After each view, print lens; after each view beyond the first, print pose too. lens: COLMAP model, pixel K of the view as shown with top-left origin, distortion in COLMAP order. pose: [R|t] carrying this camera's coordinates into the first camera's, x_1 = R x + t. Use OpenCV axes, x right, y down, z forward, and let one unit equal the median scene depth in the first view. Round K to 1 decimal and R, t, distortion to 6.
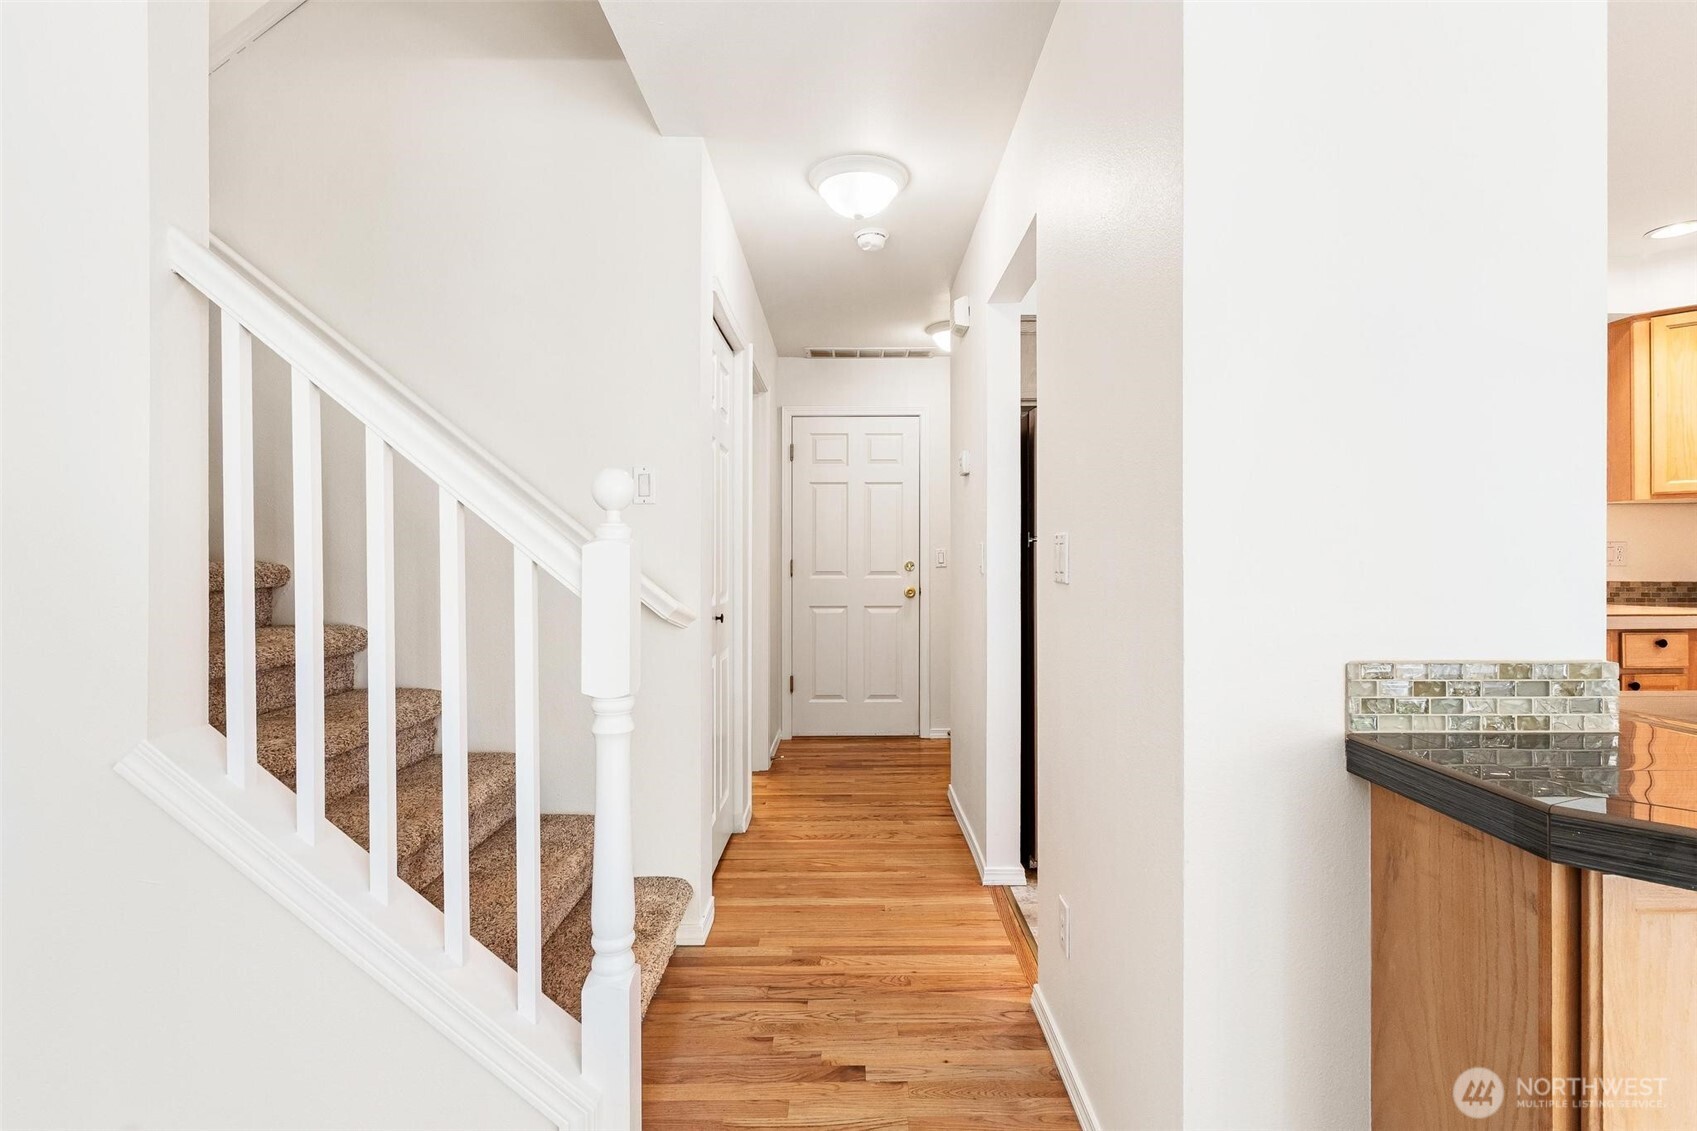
lens RADIAL K [[813.8, 0, 863.4], [0, 813.8, 555.6], [0, 0, 1]] dist [0.002173, -0.000126]
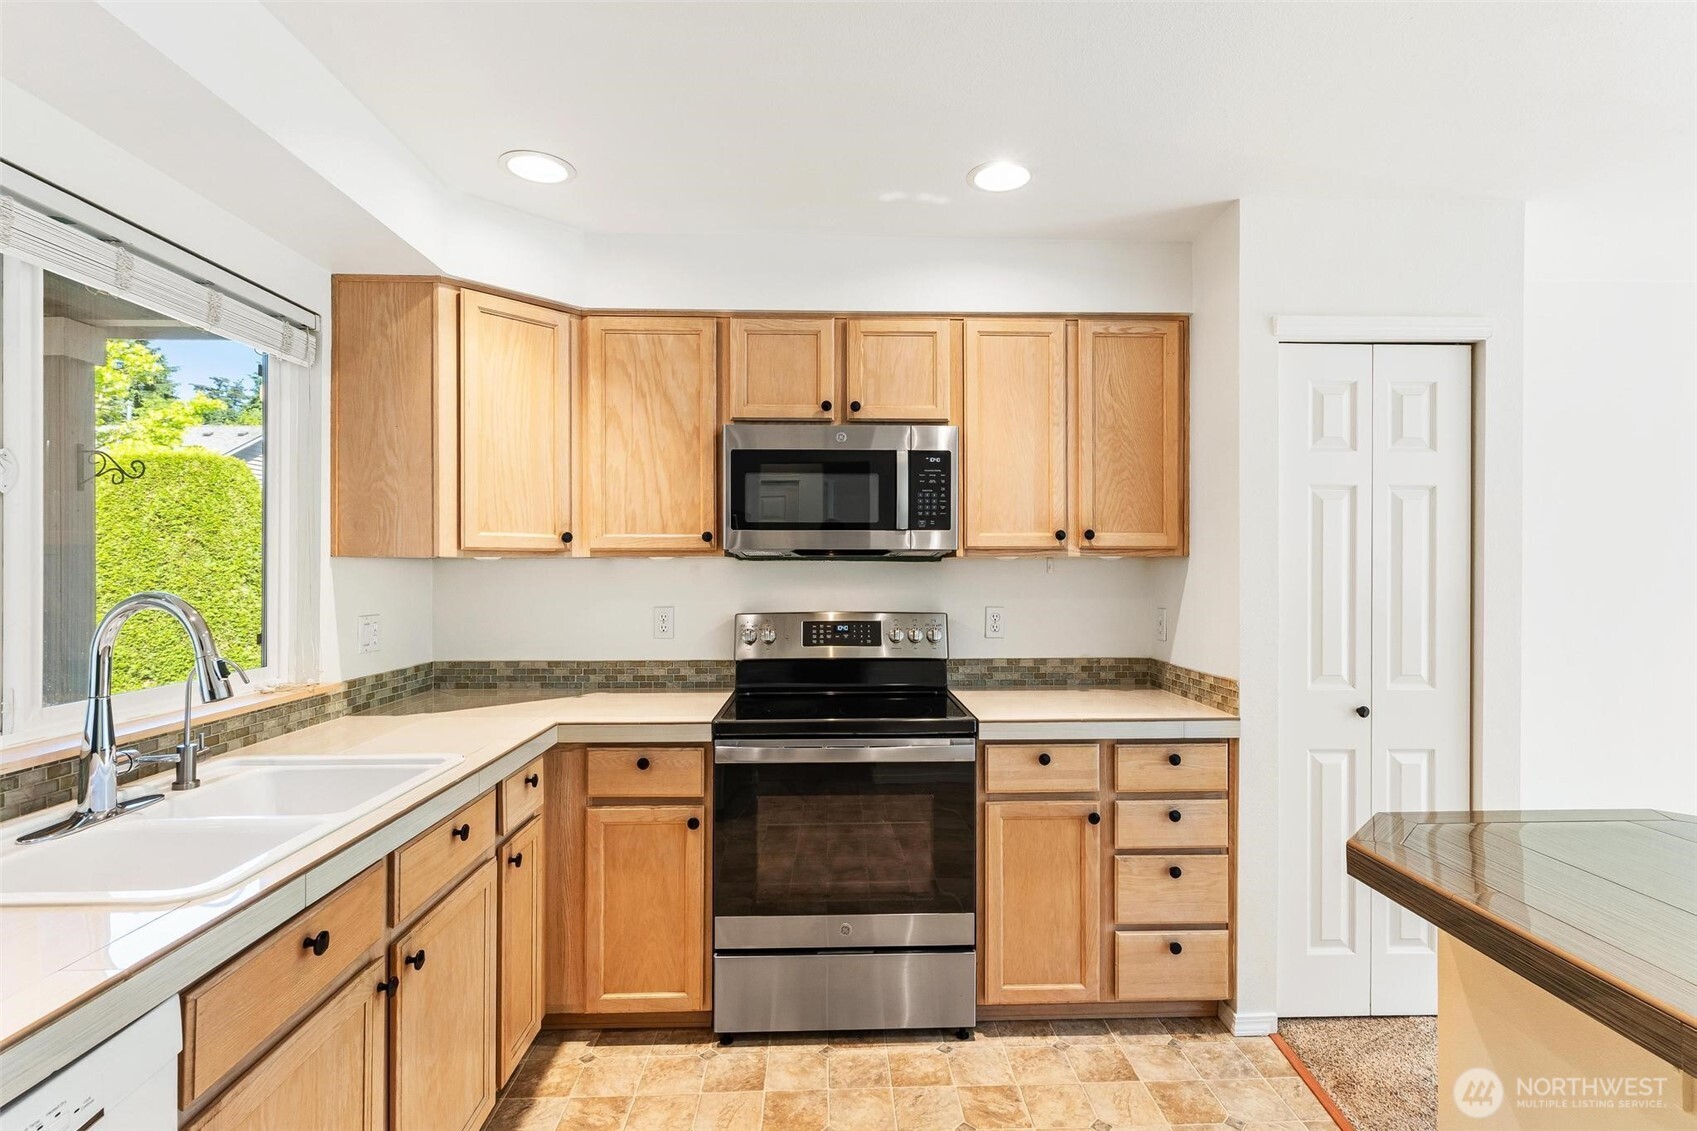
lens RADIAL K [[813.8, 0, 856.6], [0, 813.8, 568.2], [0, 0, 1]] dist [0.002173, -0.000126]
pose [[-0.023162, 0.002944, 0.999727, 0.305577], [0.001509, 0.999995, -0.002910, -0.061101], [-0.999731, 0.001441, -0.023167, 0.733144]]
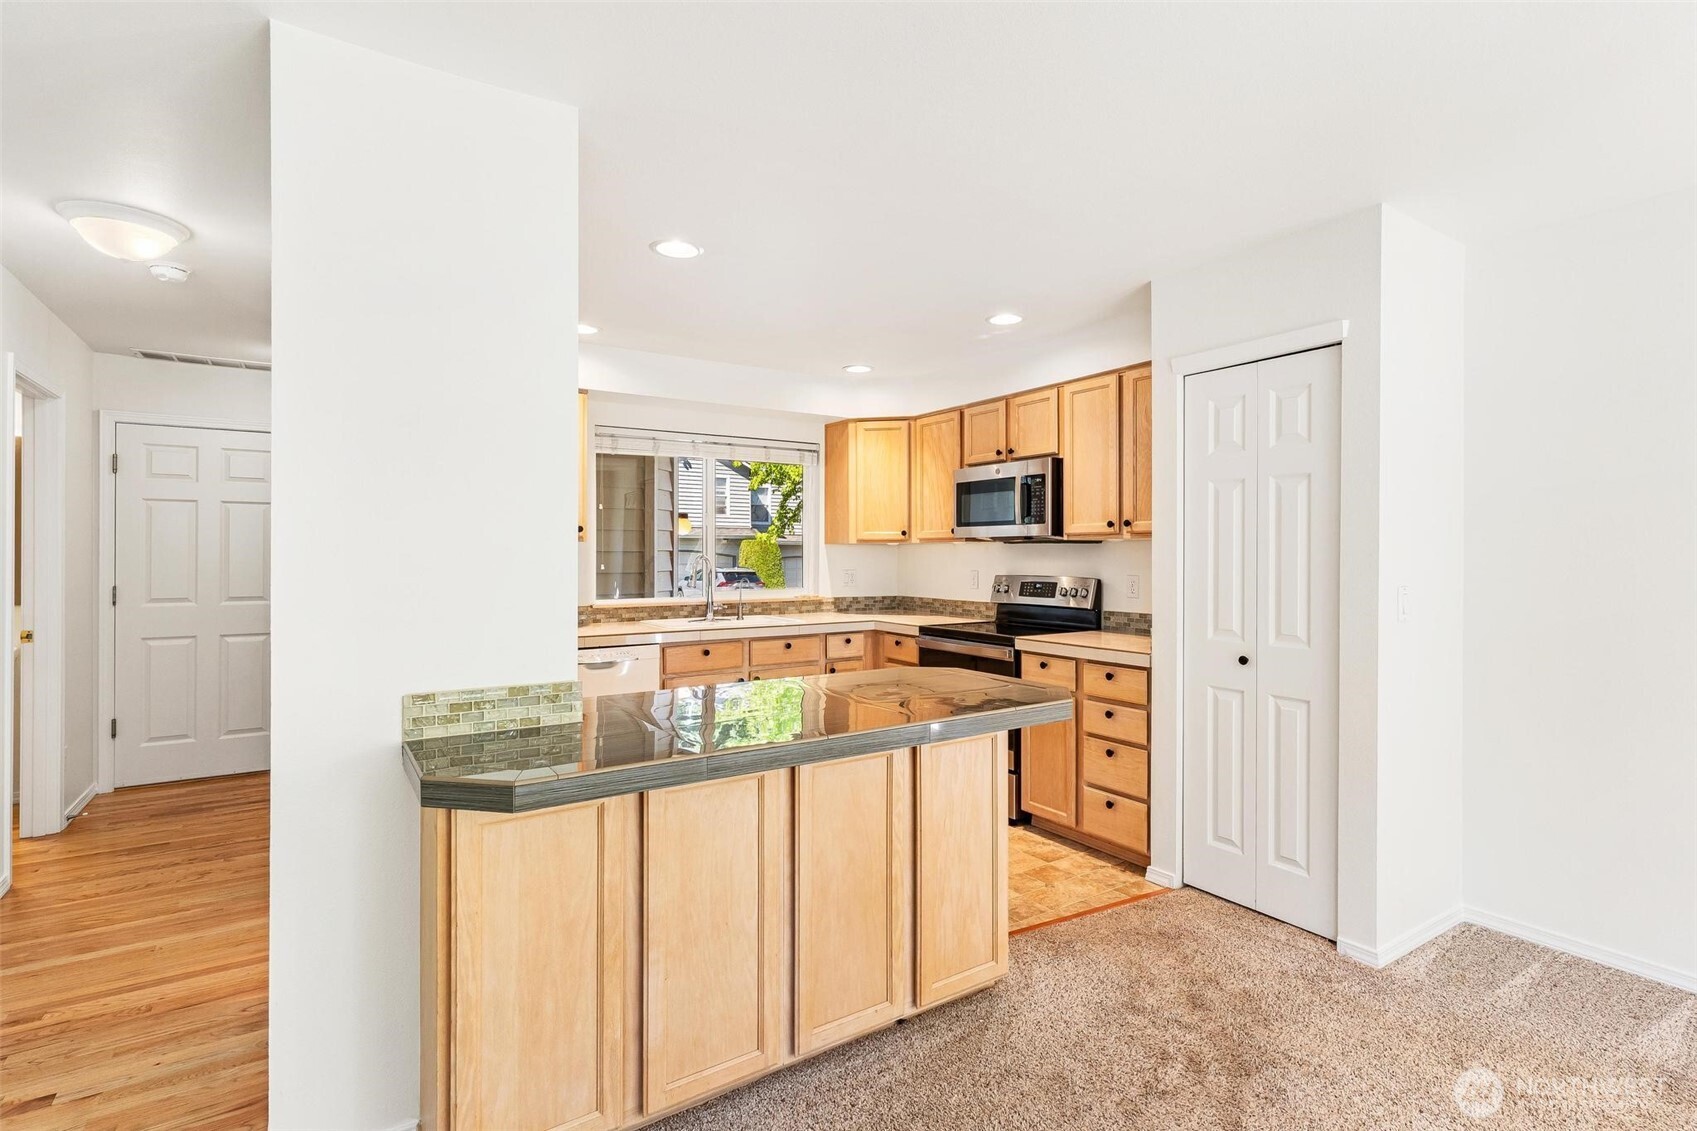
lens RADIAL K [[813.8, 0, 861.3], [0, 813.8, 554.3], [0, 0, 1]] dist [0.002173, -0.000126]
pose [[0.838774, 0.004946, 0.544457, 0.172542], [-0.004225, 0.999988, -0.002576, -0.048118], [-0.544463, -0.000140, 0.838785, -0.272427]]
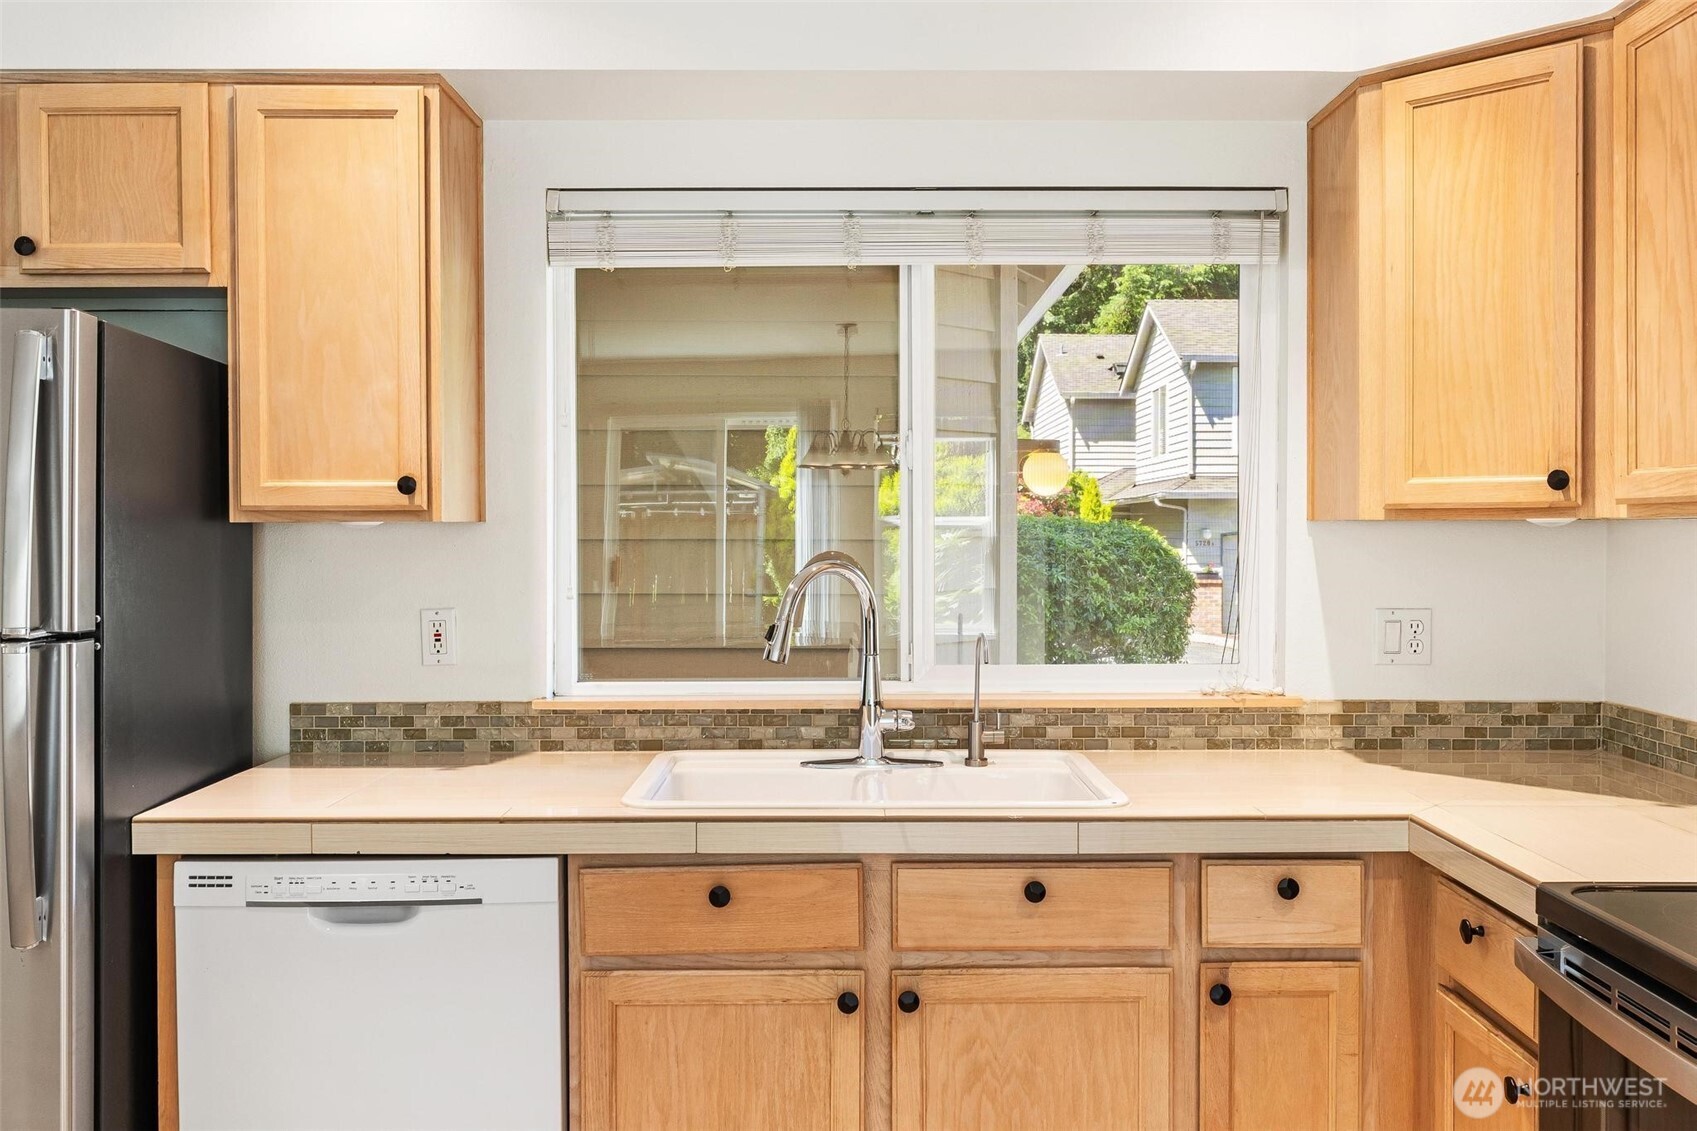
lens RADIAL K [[1454.2, 0, 876.8], [0, 1454.2, 537.7], [0, 0, 1]] dist [-0.002693, -0.000842]
pose [[0.999985, 0.005496, -0.000140, 0.755125], [-0.005495, 0.999958, 0.007361, -0.068219], [0.000180, -0.007360, 0.999973, 0.276090]]
